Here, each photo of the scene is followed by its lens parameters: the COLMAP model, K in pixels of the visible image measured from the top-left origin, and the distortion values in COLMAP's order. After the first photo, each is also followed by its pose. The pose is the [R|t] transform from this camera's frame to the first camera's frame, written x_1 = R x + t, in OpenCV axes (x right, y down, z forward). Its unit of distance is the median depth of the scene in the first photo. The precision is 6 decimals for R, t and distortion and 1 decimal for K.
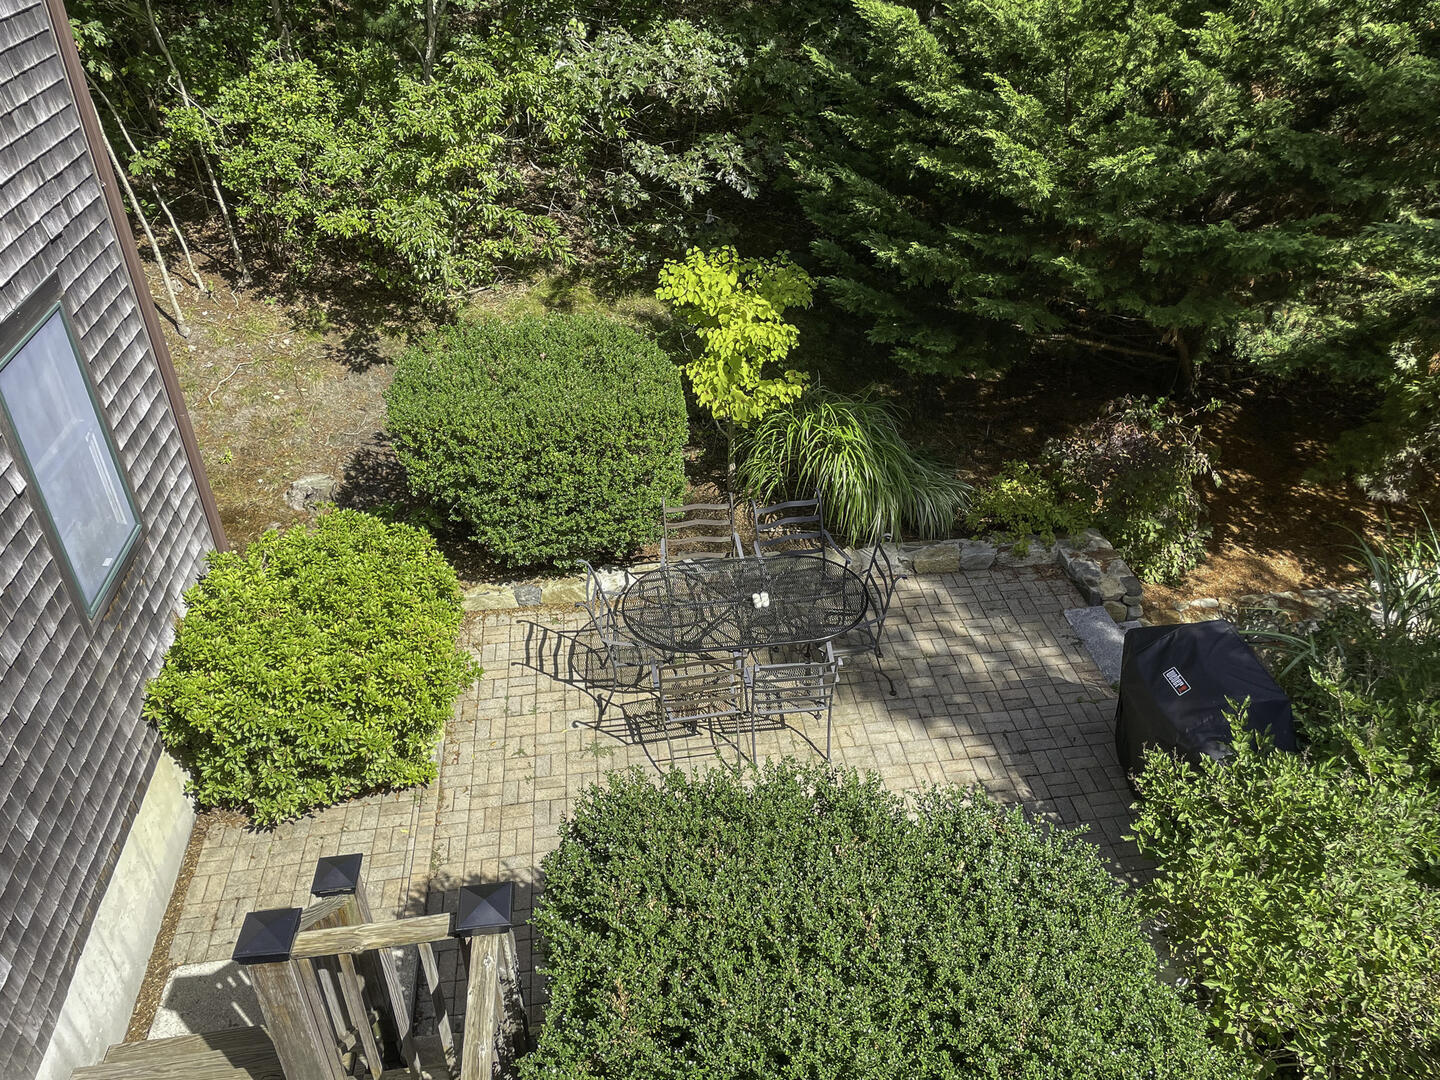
lens RADIAL K [[1110.5, 0, 720.0], [0, 1110.5, 540.0], [0, 0, 1]] dist [0.000347, -0.000299]
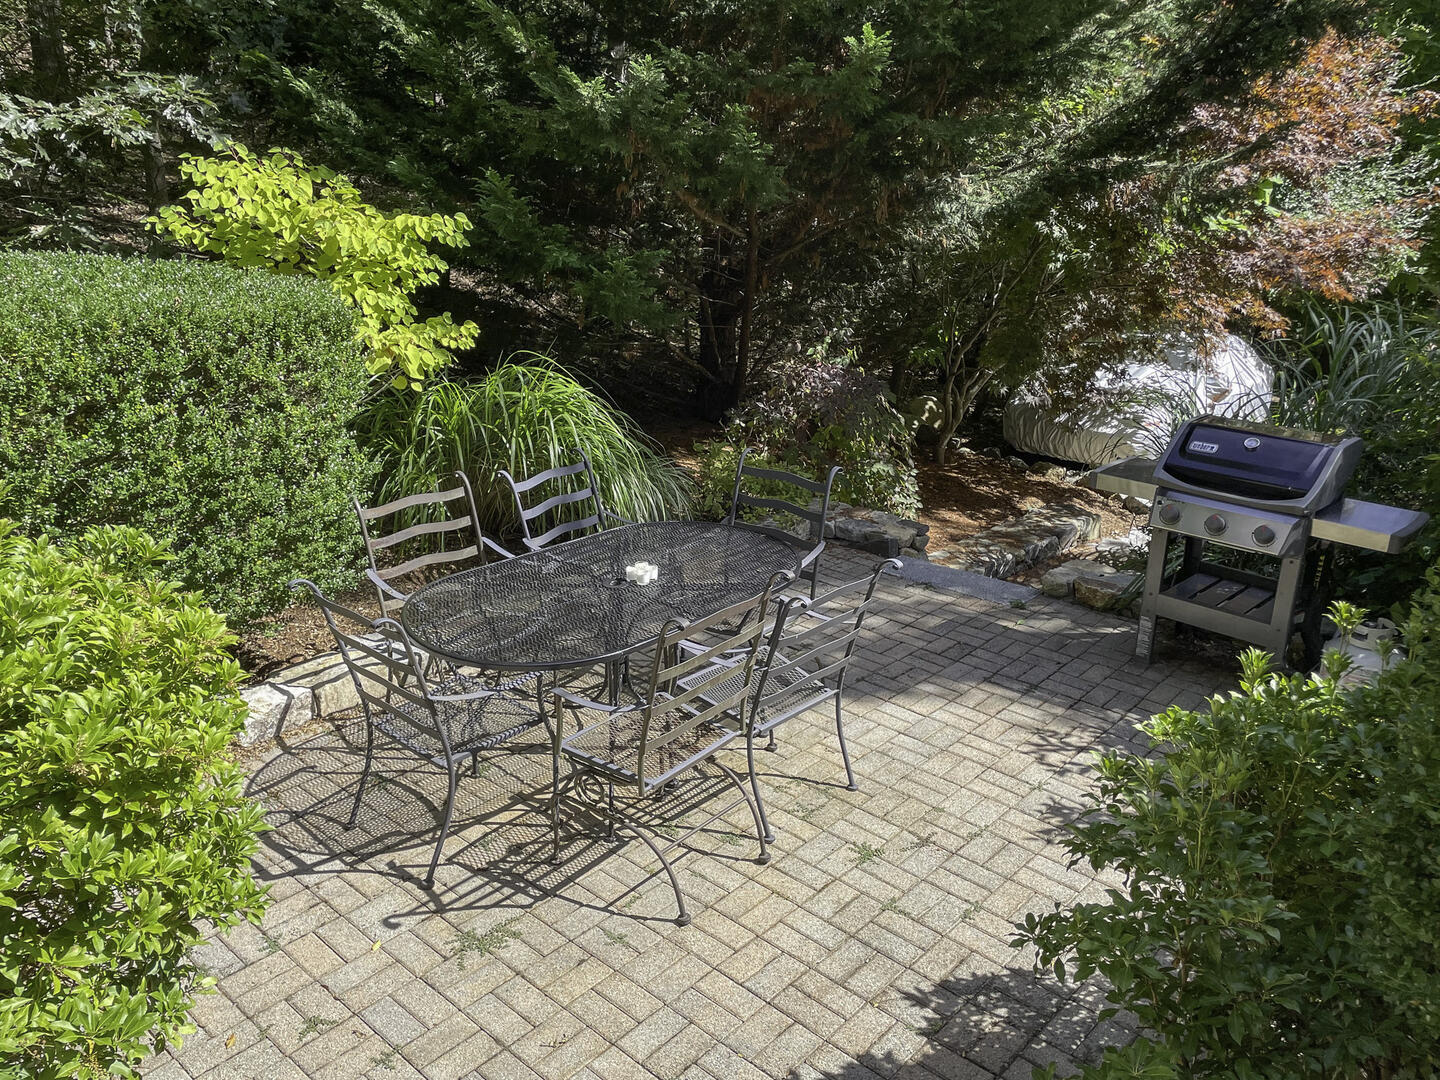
lens RADIAL K [[1110.5, 0, 720.0], [0, 1110.5, 540.0], [0, 0, 1]] dist [0.000347, -0.000299]
pose [[0.752392, -0.194591, 0.629318, -0.273811], [0.351899, 0.926356, -0.134281, 0.125448], [-0.556843, 0.322489, 0.765459, 0.517445]]
